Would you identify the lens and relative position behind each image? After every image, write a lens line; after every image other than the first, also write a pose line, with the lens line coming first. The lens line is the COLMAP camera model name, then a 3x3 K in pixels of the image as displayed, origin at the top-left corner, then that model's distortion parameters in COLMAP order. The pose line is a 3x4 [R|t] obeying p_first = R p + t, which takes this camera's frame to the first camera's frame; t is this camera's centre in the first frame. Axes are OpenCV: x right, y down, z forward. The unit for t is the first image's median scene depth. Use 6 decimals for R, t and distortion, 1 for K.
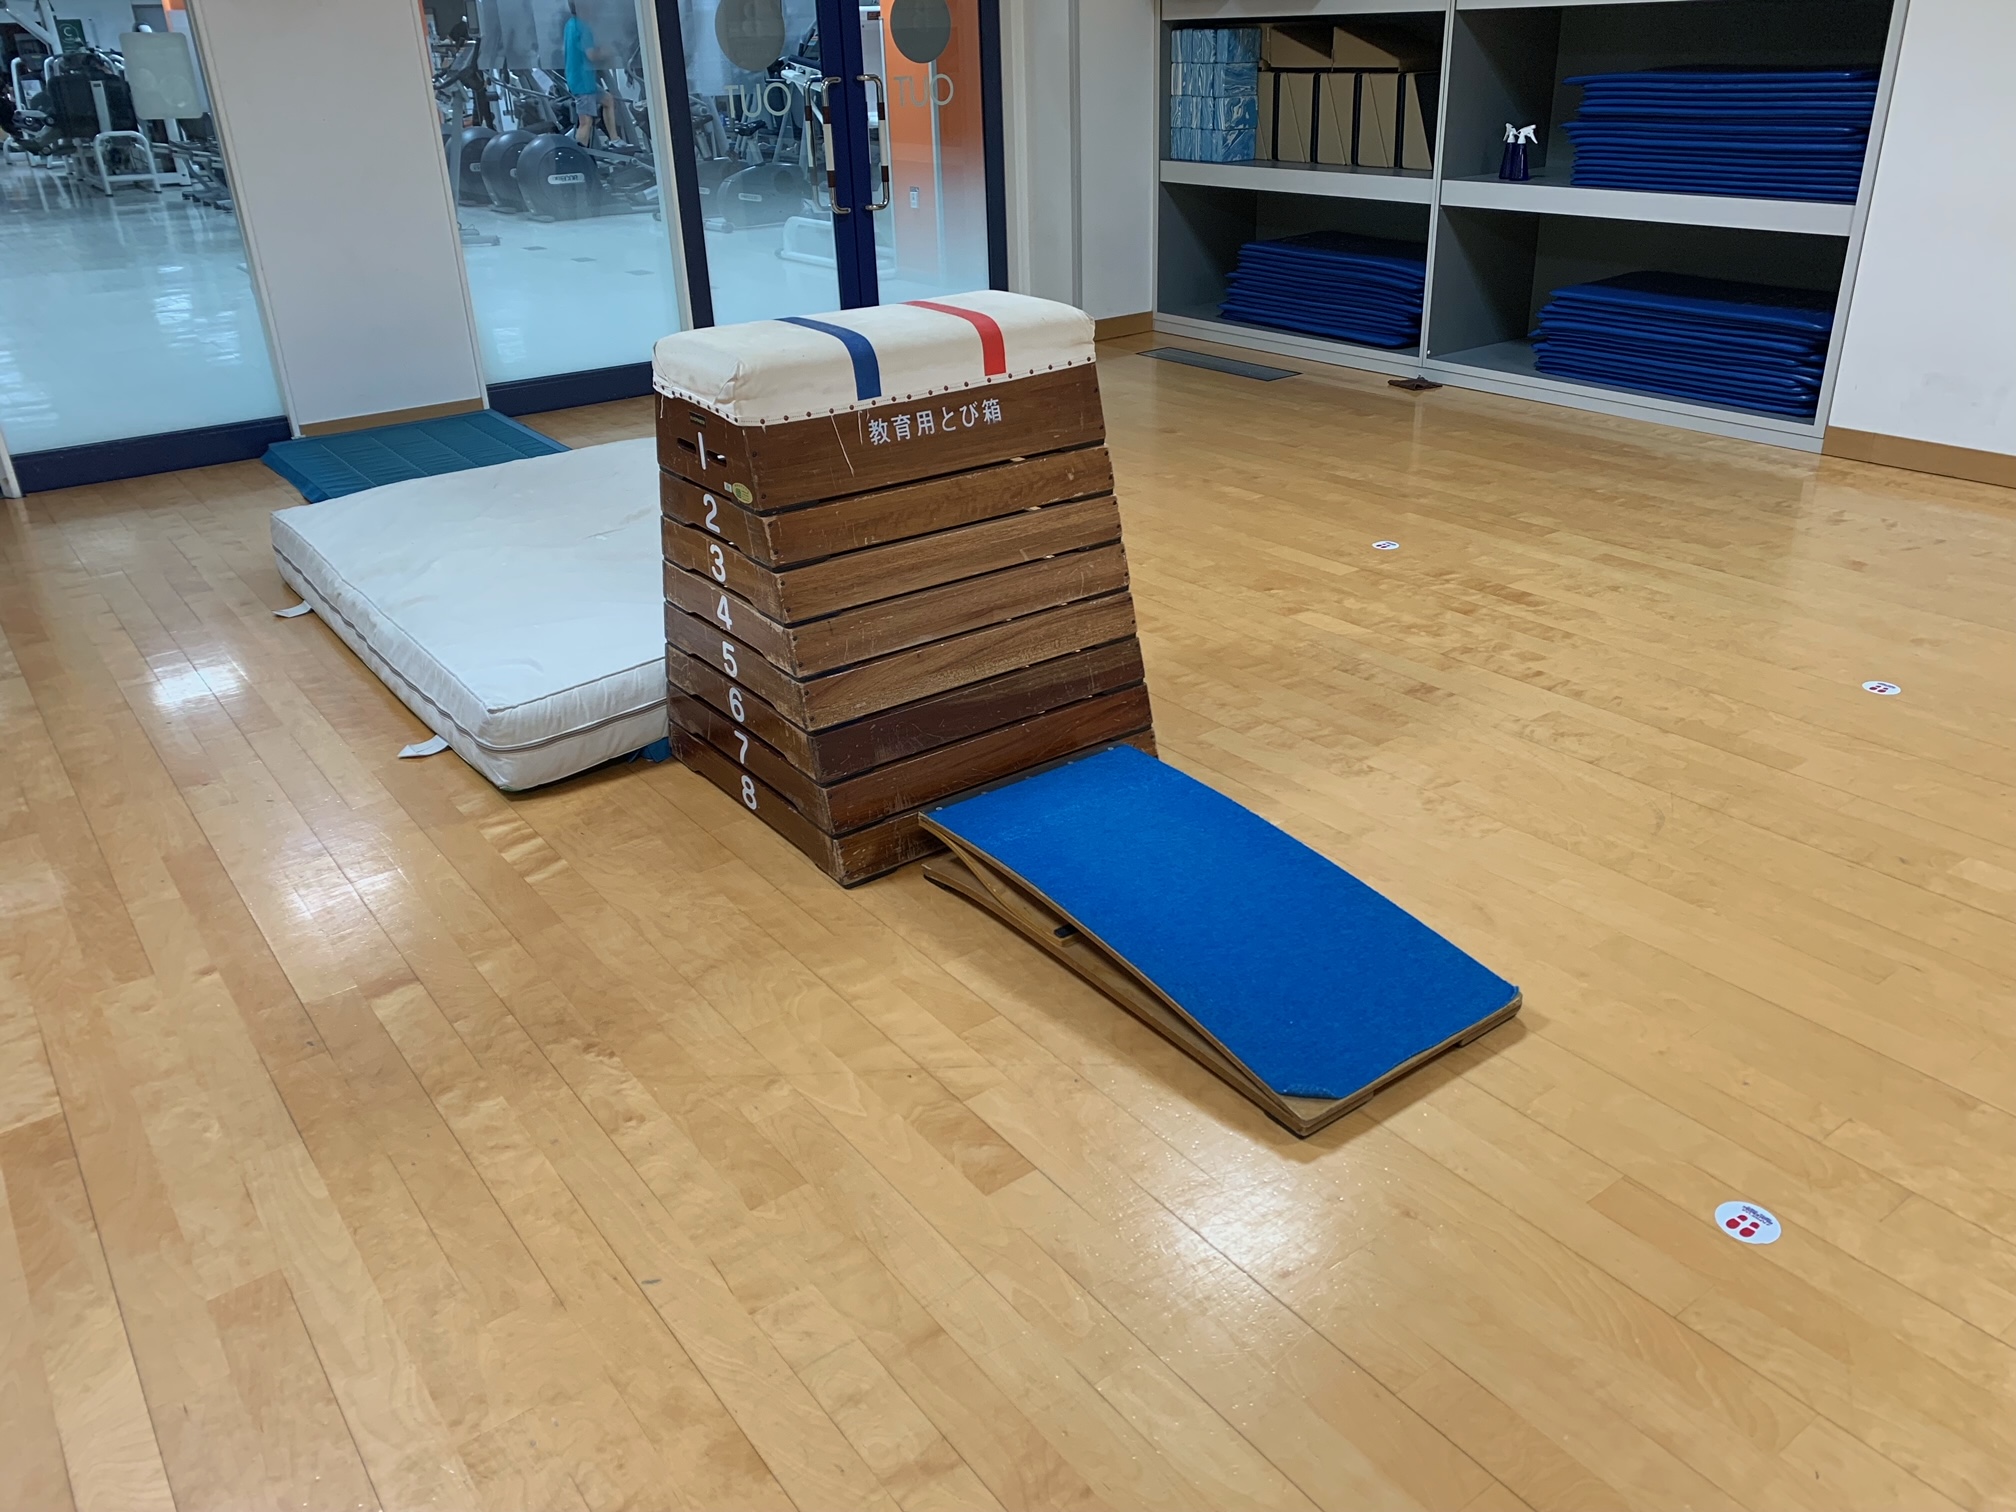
lens RADIAL K [[1557.3, 0, 1008.0], [0, 1557.3, 756.0], [0, 0, 1]] dist [0.013993, 0.003605]
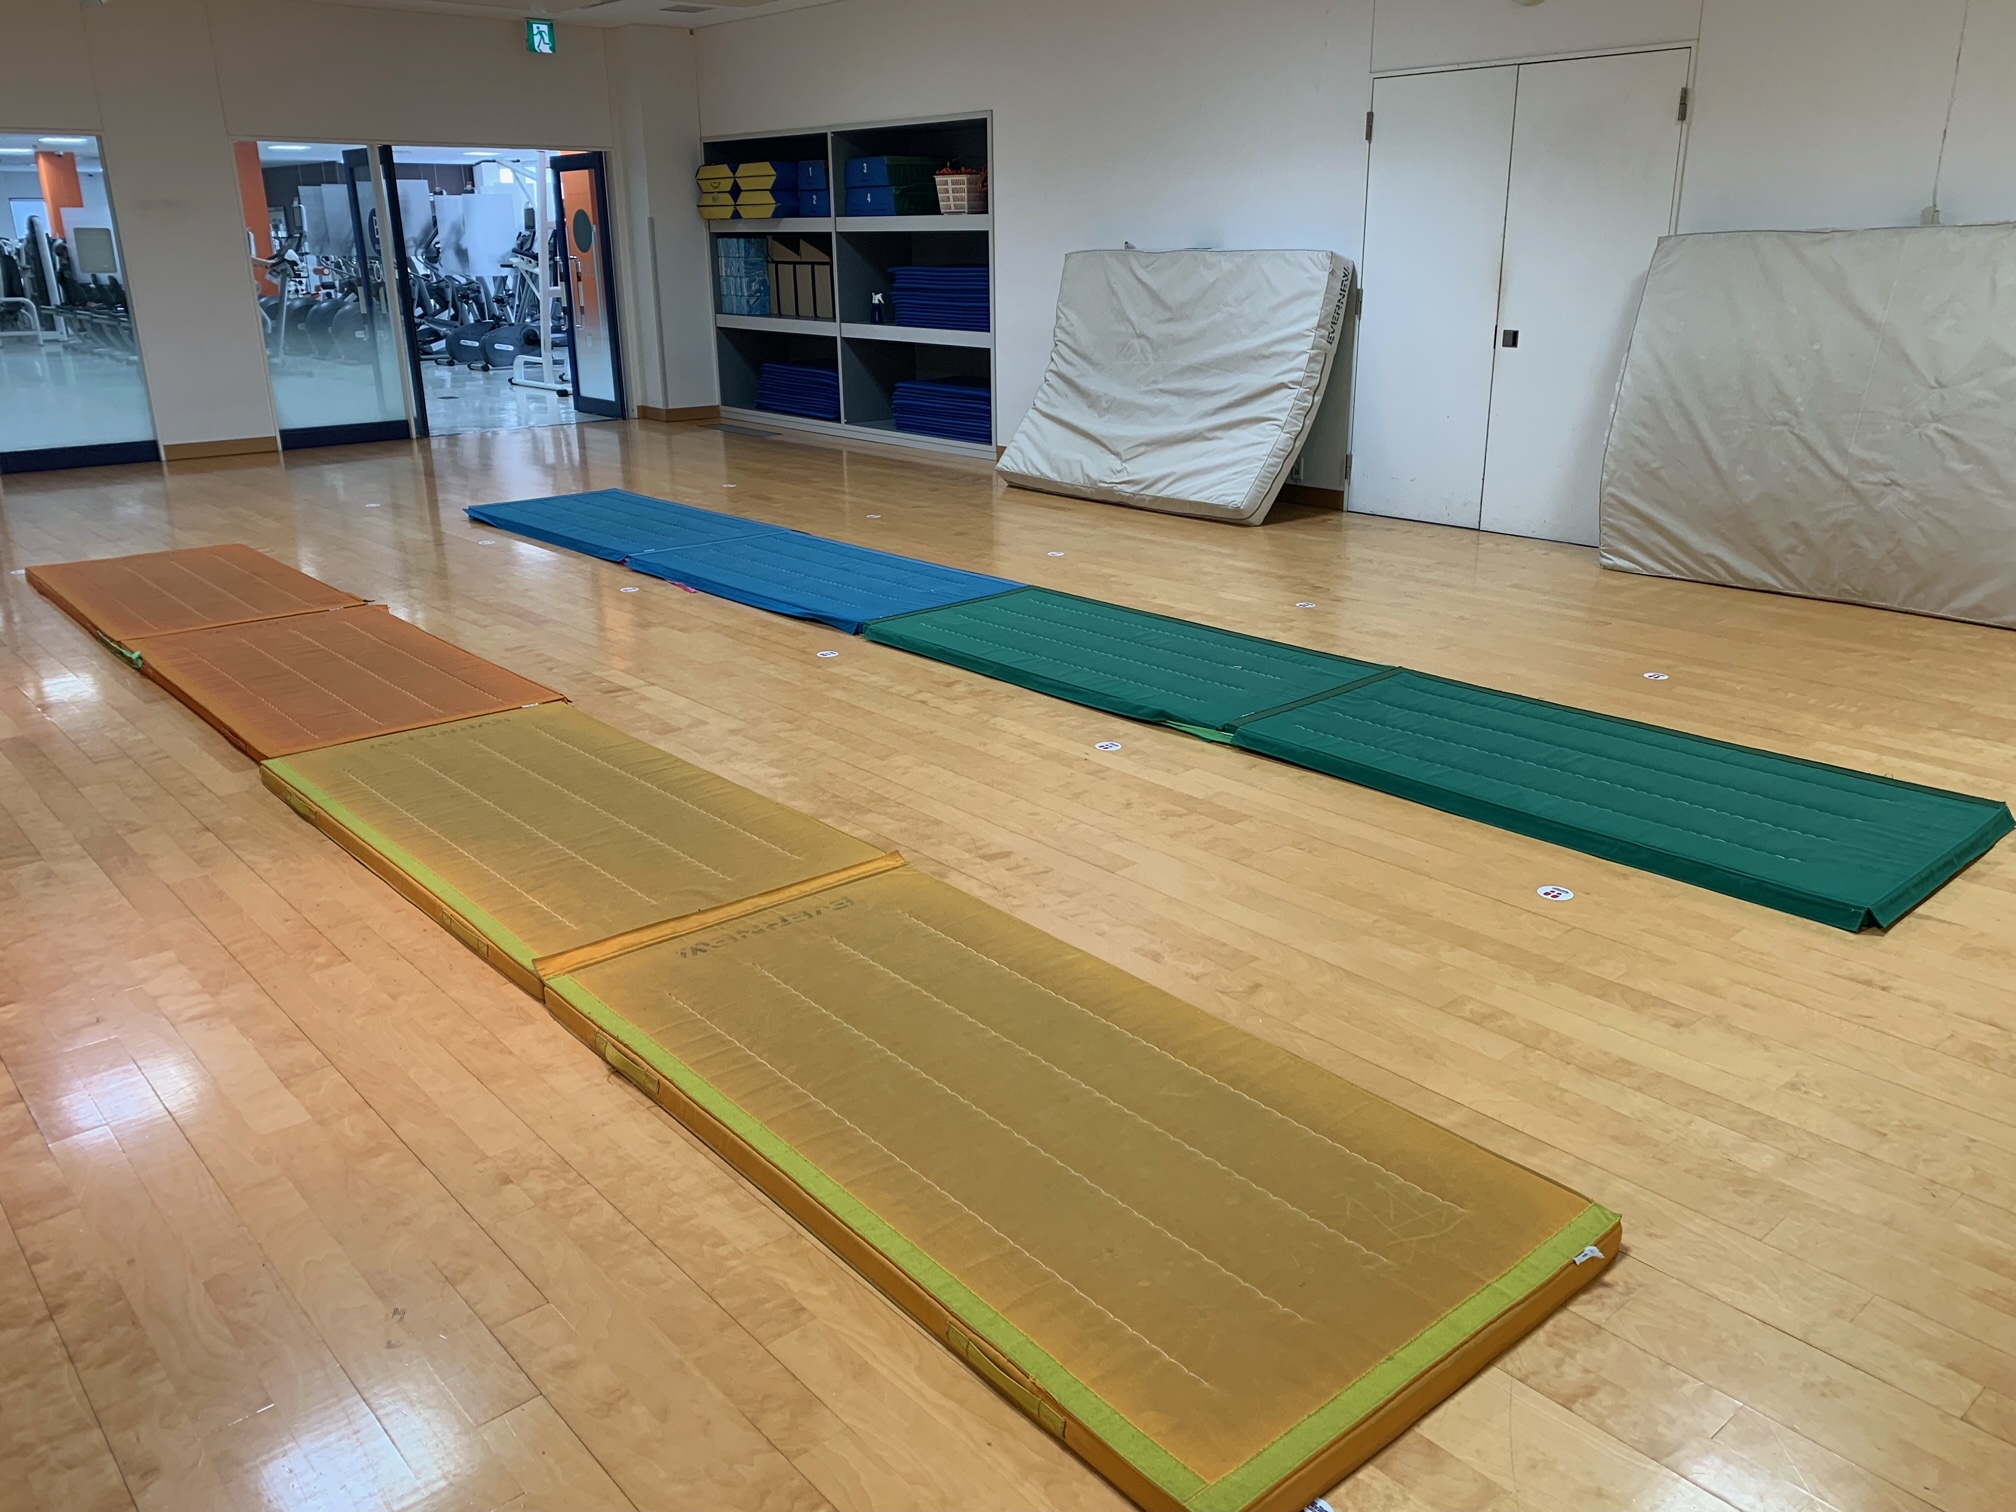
lens RADIAL K [[1576.6, 0, 1013.7], [0, 1576.6, 787.9], [0, 0, 1]] dist [0.008330, -0.004198]
pose [[0.996339, -0.003999, 0.085400, 0.278371], [0.012467, 0.995023, -0.098859, 0.294560], [-0.084579, 0.099562, 0.991430, -0.648847]]
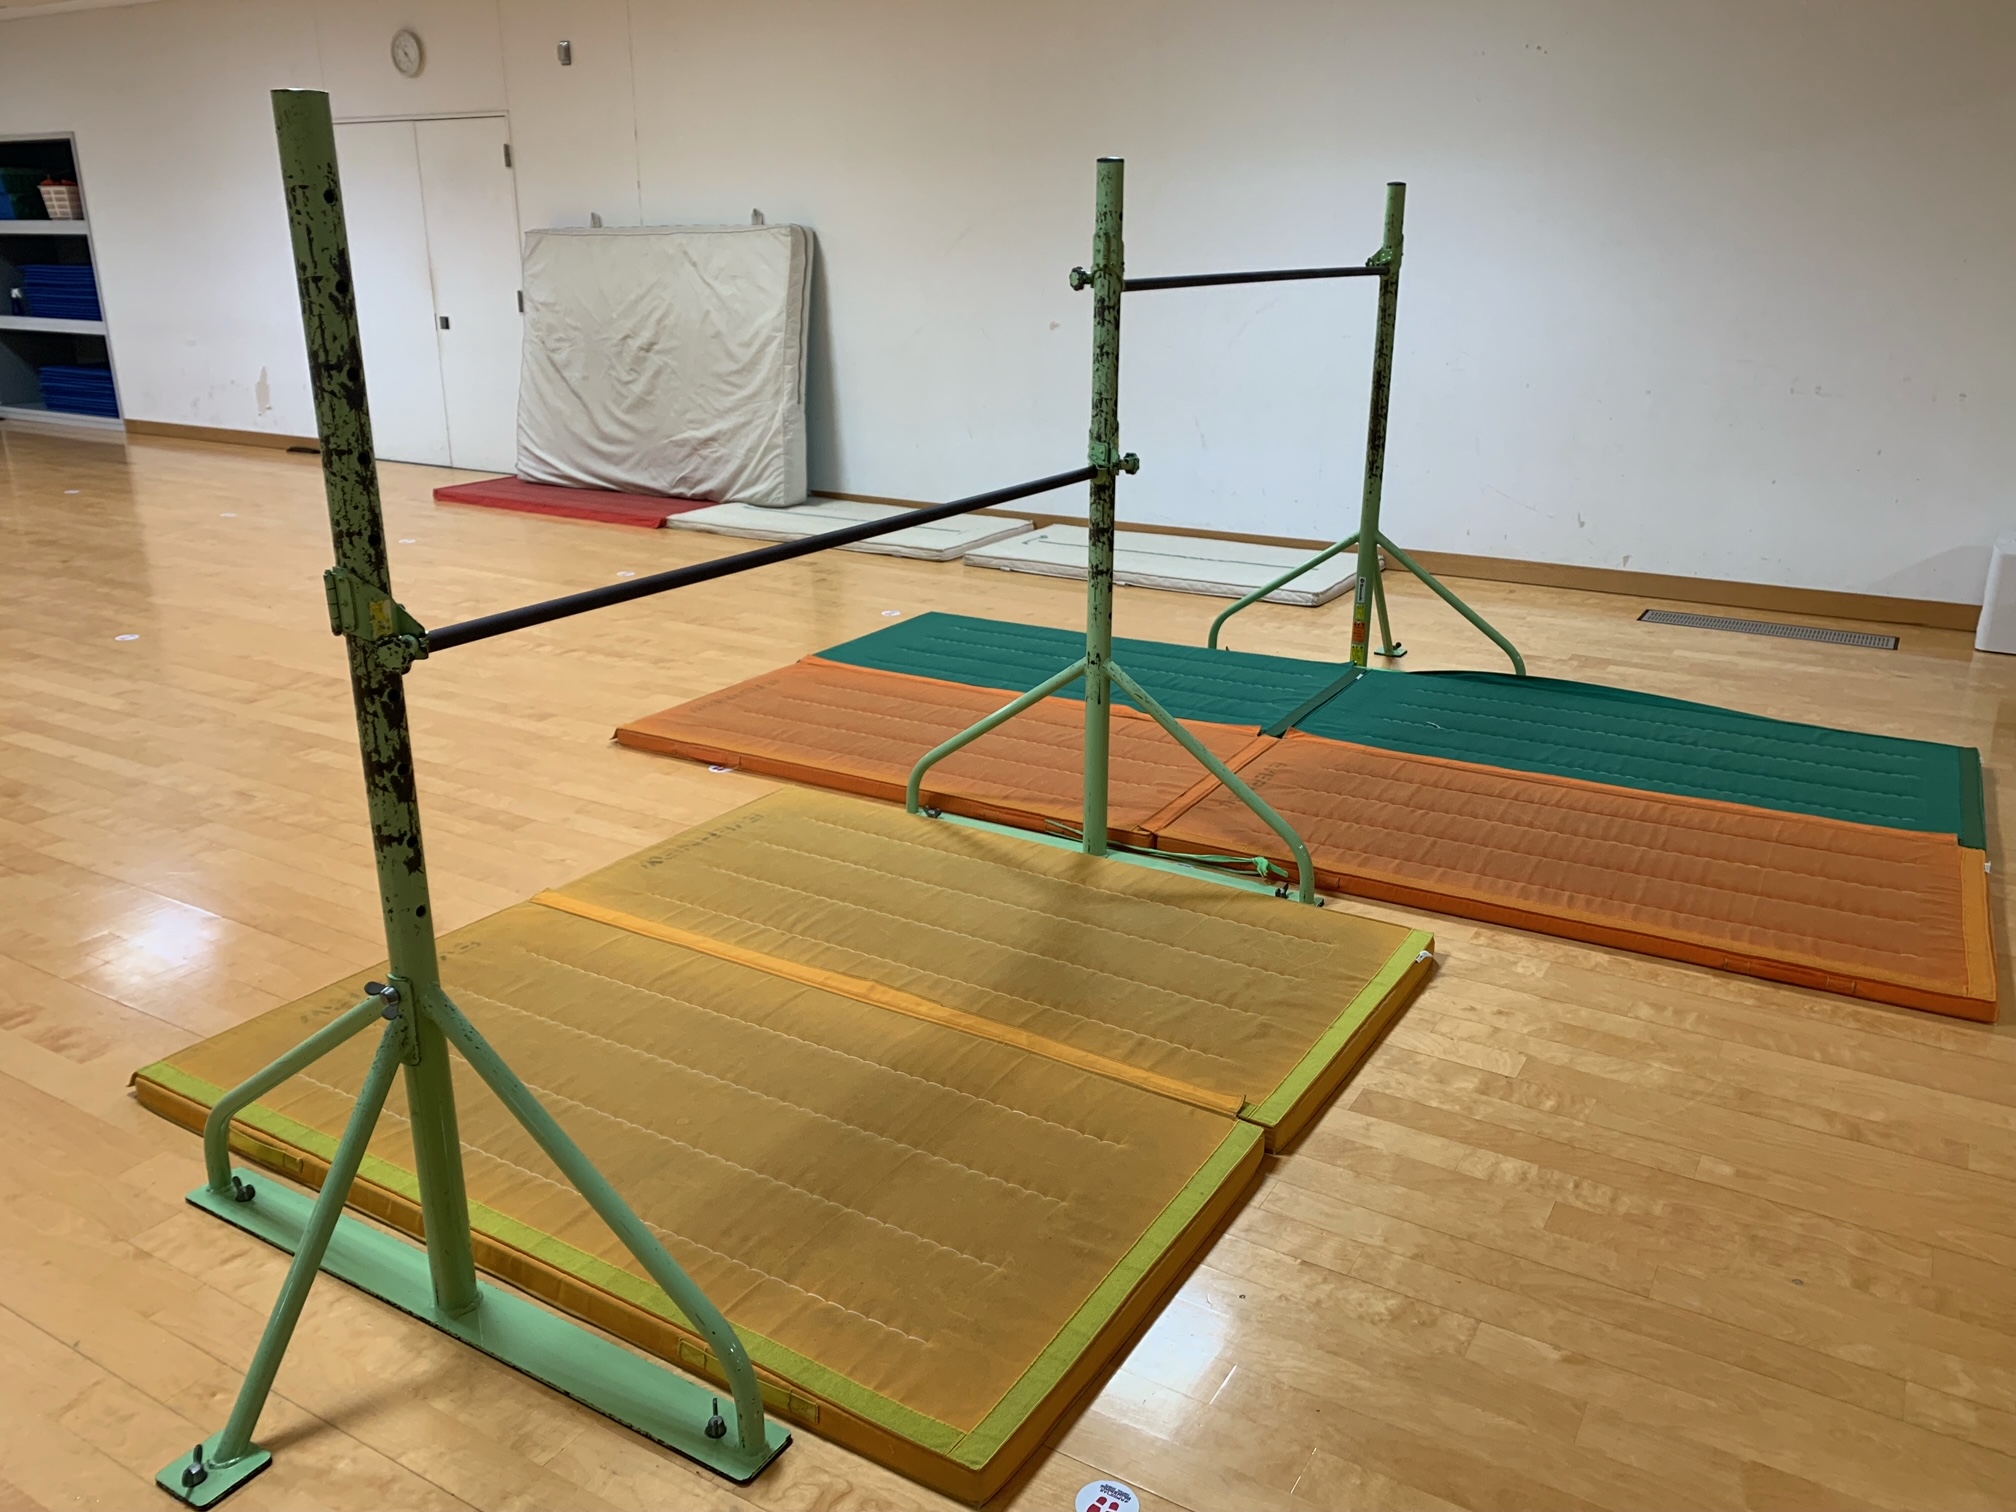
lens RADIAL K [[1557.3, 0, 1008.0], [0, 1557.3, 756.0], [0, 0, 1]] dist [0.013993, 0.003605]
pose [[0.923722, -0.080773, 0.374450, 0.599667], [0.127144, 0.986750, -0.100795, 0.477691], [-0.361347, 0.140716, 0.921752, -1.064687]]
